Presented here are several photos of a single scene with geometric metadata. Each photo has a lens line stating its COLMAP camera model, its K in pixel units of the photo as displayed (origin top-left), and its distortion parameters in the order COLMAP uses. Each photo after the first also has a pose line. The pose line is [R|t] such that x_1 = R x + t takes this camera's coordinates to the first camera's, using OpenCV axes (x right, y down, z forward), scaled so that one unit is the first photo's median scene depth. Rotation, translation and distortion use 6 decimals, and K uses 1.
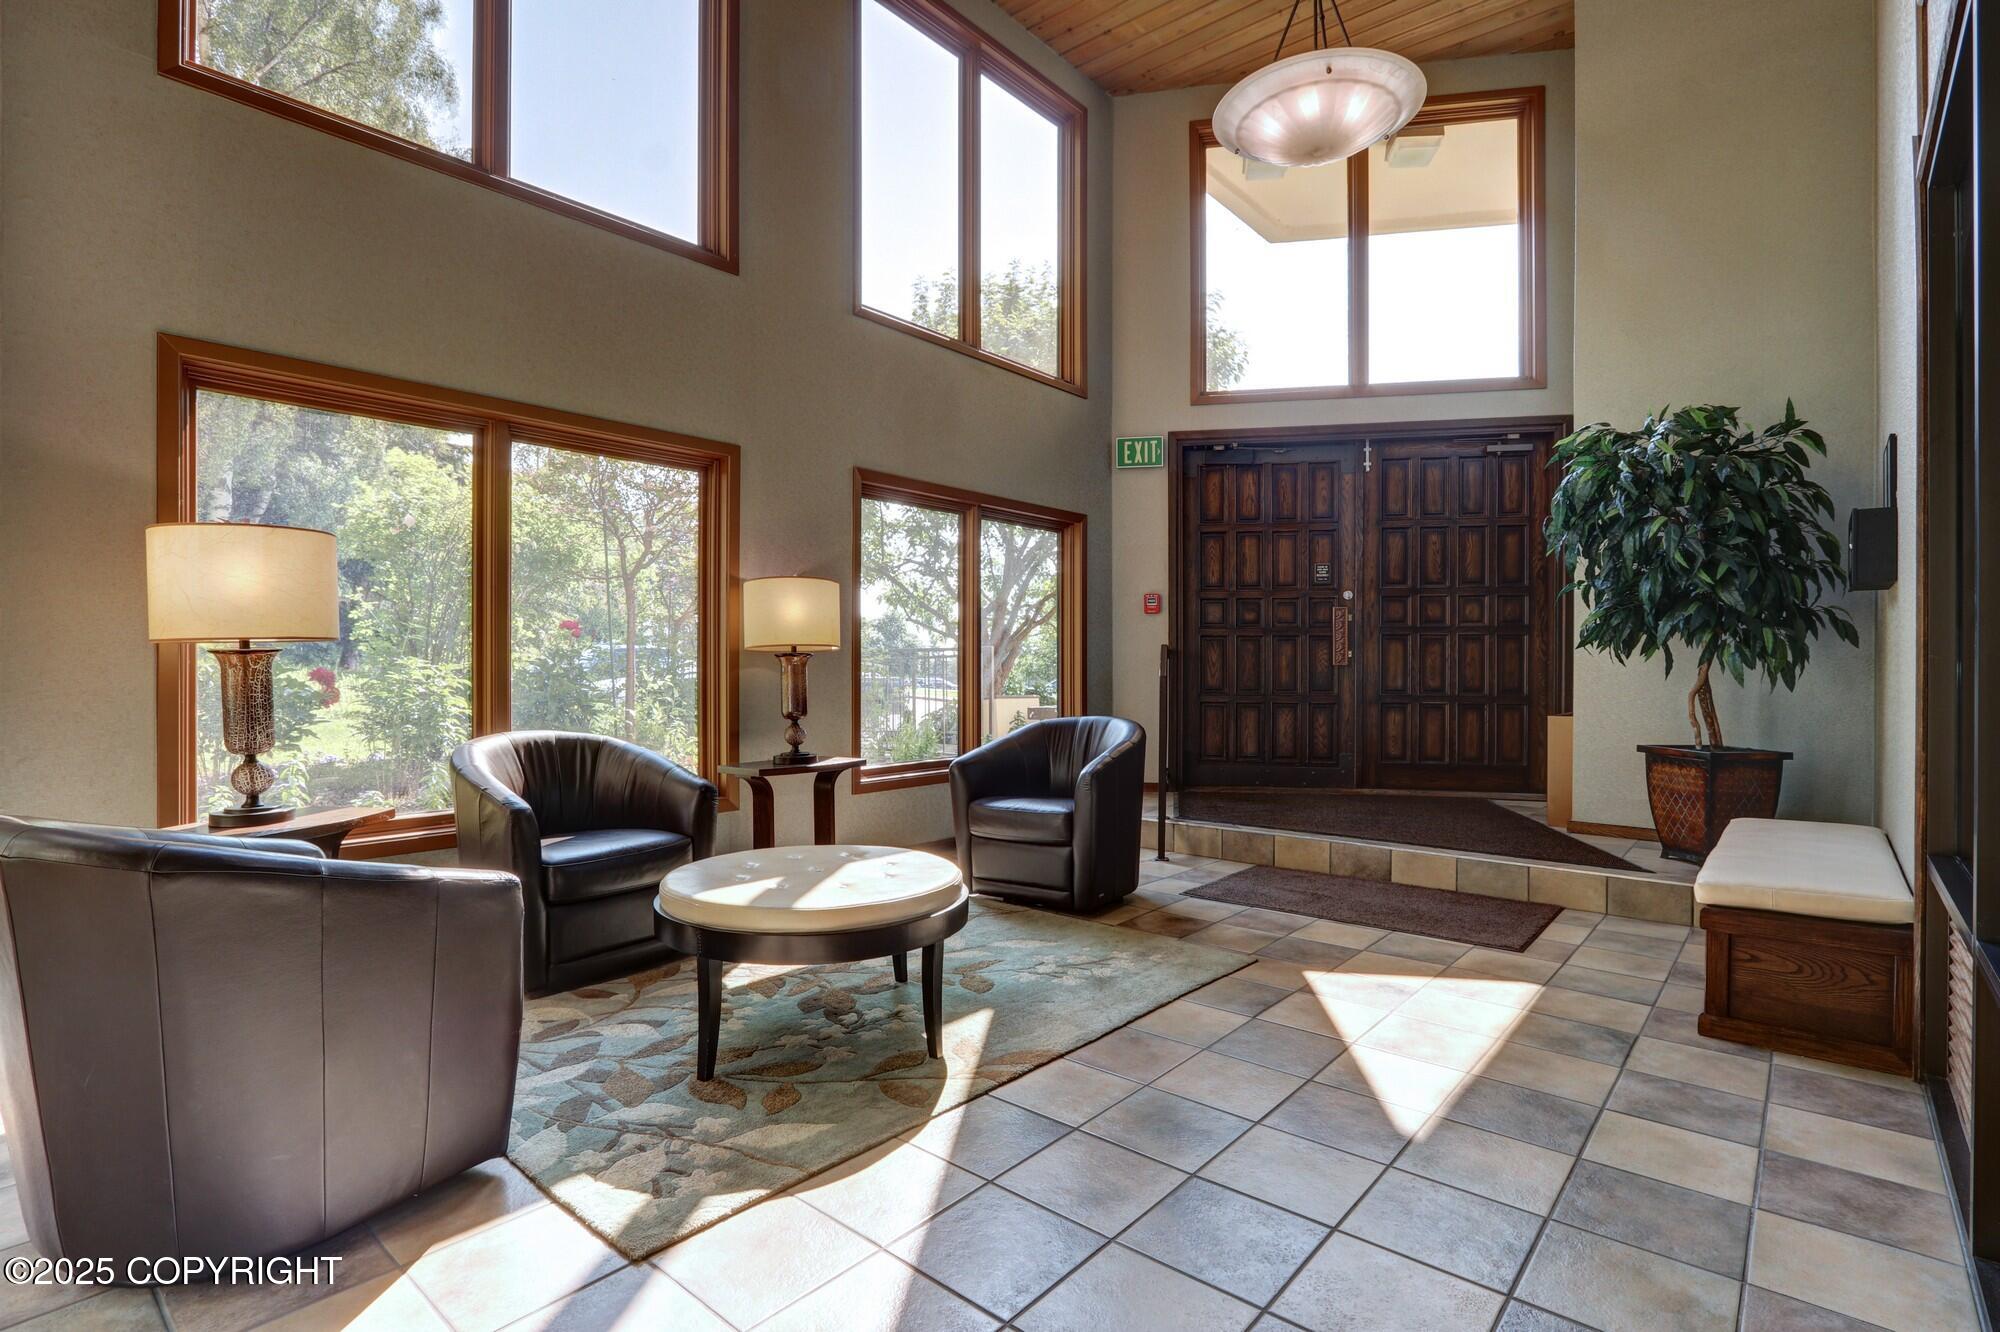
lens RADIAL K [[935.0, 0, 988.9], [0, 935.0, 660.6], [0, 0, 1]] dist [-0.001370, -0.000557]
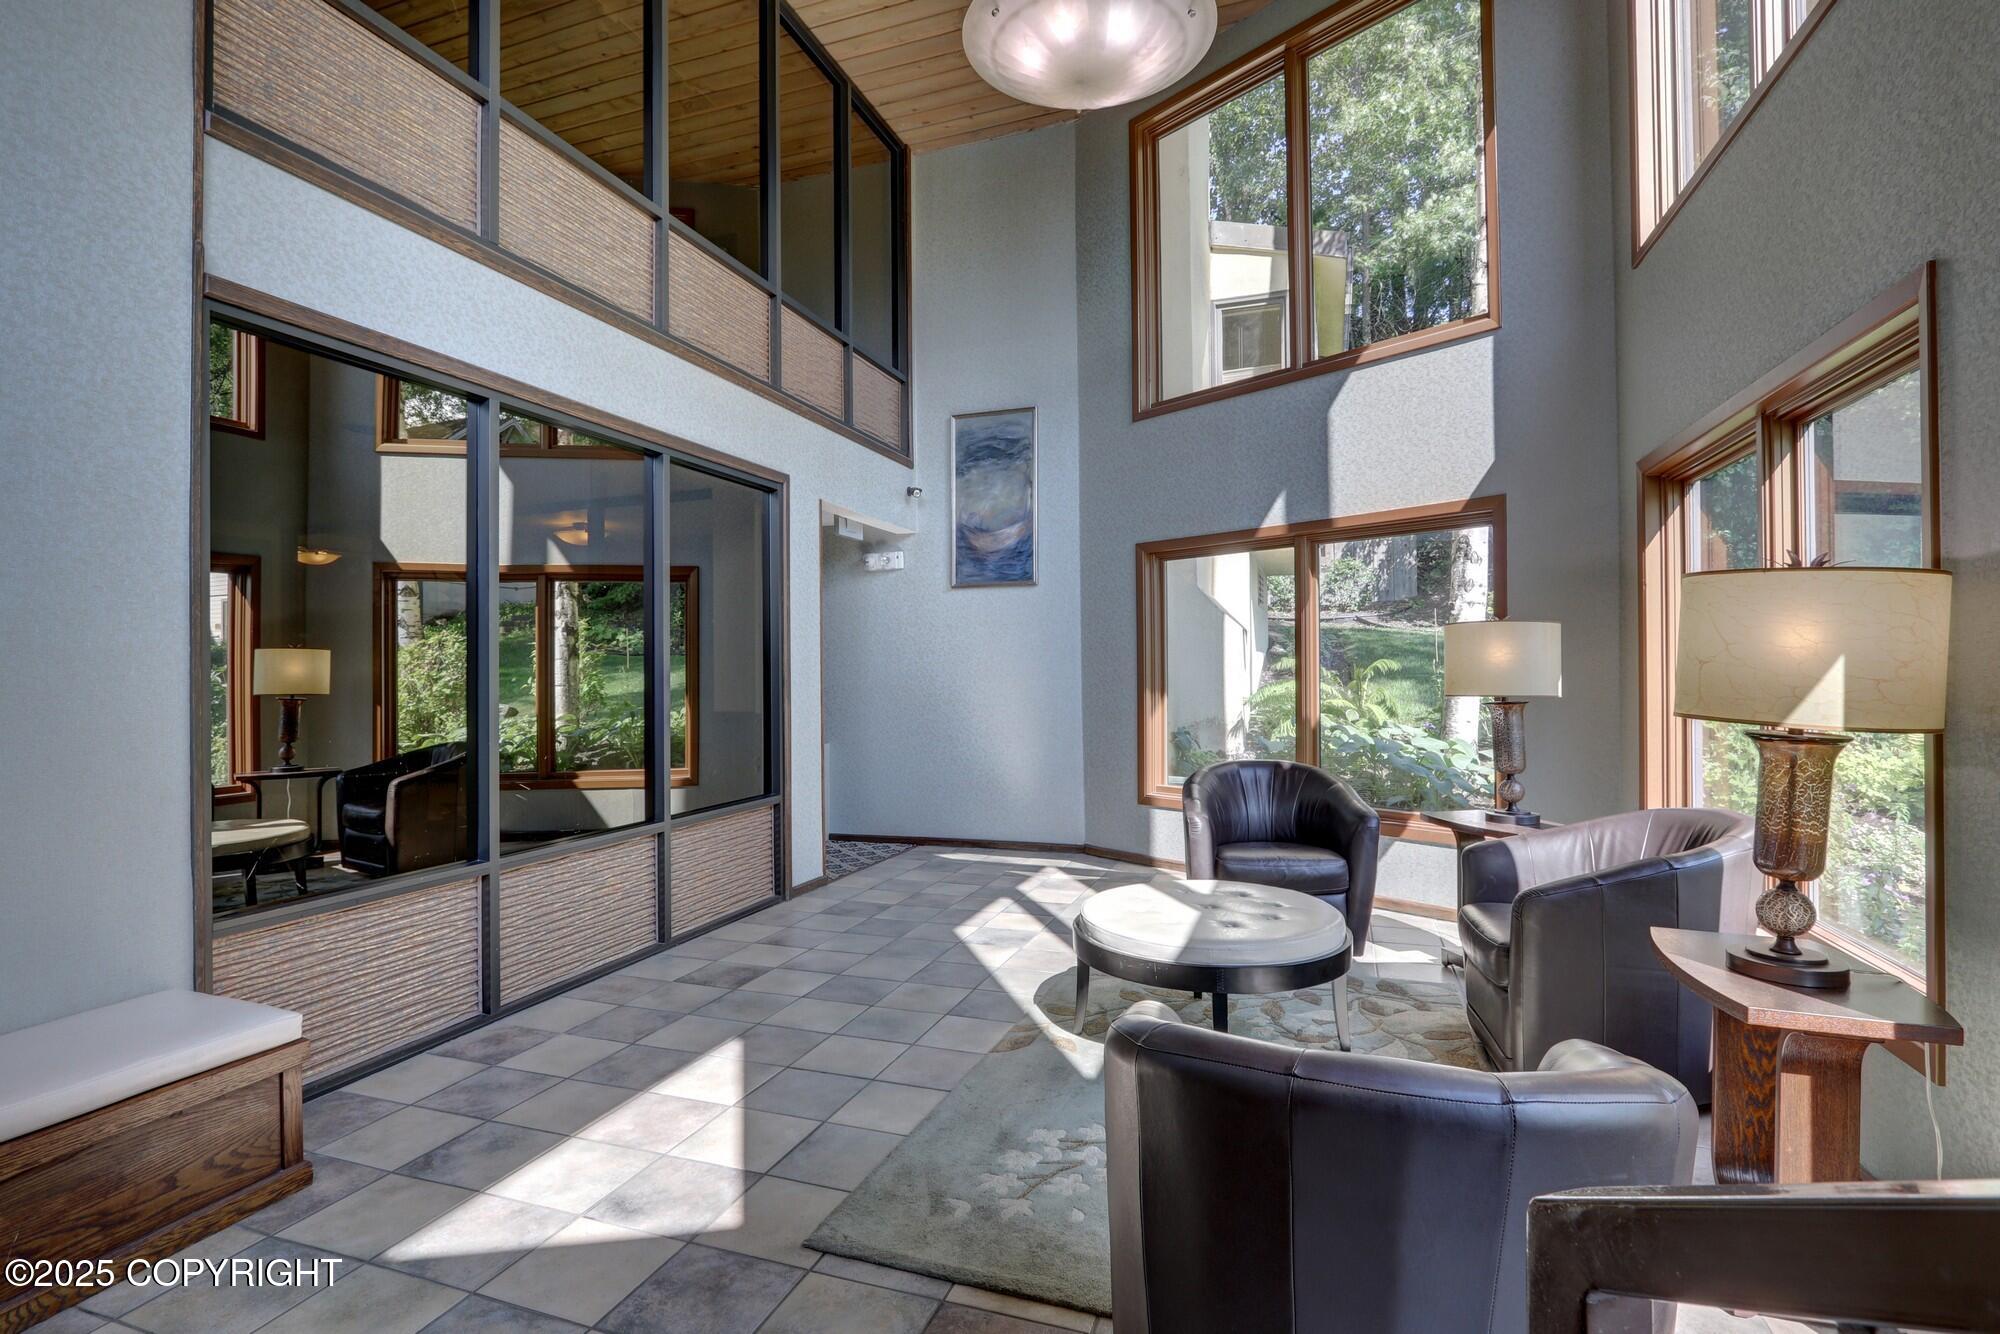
lens RADIAL K [[935.0, 0, 988.9], [0, 935.0, 661.6], [0, 0, 1]] dist [-0.001370, -0.000557]
pose [[-0.925103, -0.001322, -0.379715, 0.512400], [0.002519, 0.999951, -0.009619, -0.065781], [0.379708, -0.009855, -0.925054, 2.025969]]
